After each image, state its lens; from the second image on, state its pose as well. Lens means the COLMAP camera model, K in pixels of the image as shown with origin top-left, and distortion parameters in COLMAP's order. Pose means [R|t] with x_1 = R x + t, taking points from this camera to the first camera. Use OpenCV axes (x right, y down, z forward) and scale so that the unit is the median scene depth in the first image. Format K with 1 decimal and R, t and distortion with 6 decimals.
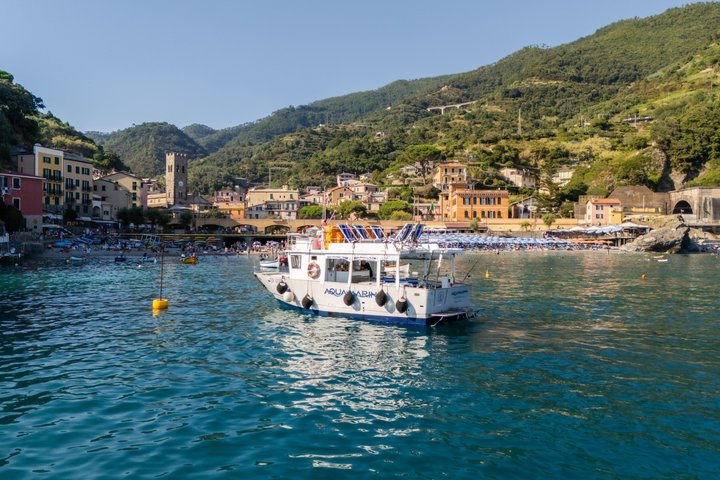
lens RADIAL K [[528.0, 0, 360.0], [0, 528.0, 240.0], [0, 0, 1]] dist [0.041616, -0.007519]
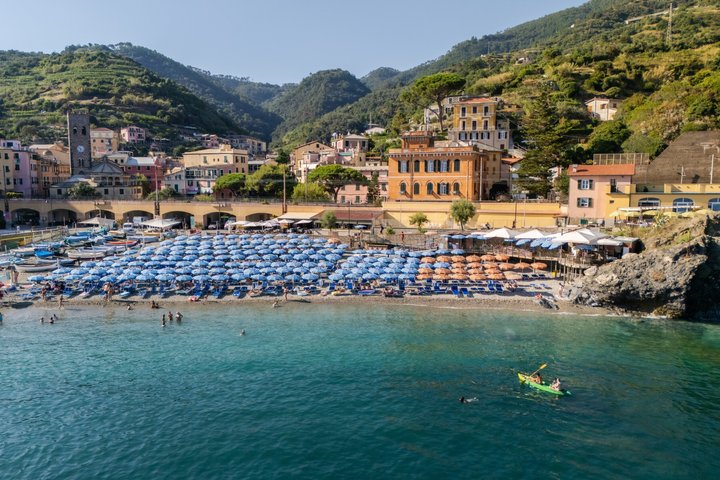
lens RADIAL K [[528.0, 0, 360.0], [0, 528.0, 240.0], [0, 0, 1]] dist [0.041616, -0.007519]
pose [[0.929664, 0.032892, -0.366936, 0.370366], [0.007508, 0.994108, 0.108133, -0.054560], [0.368331, -0.103282, 0.923940, 0.401291]]
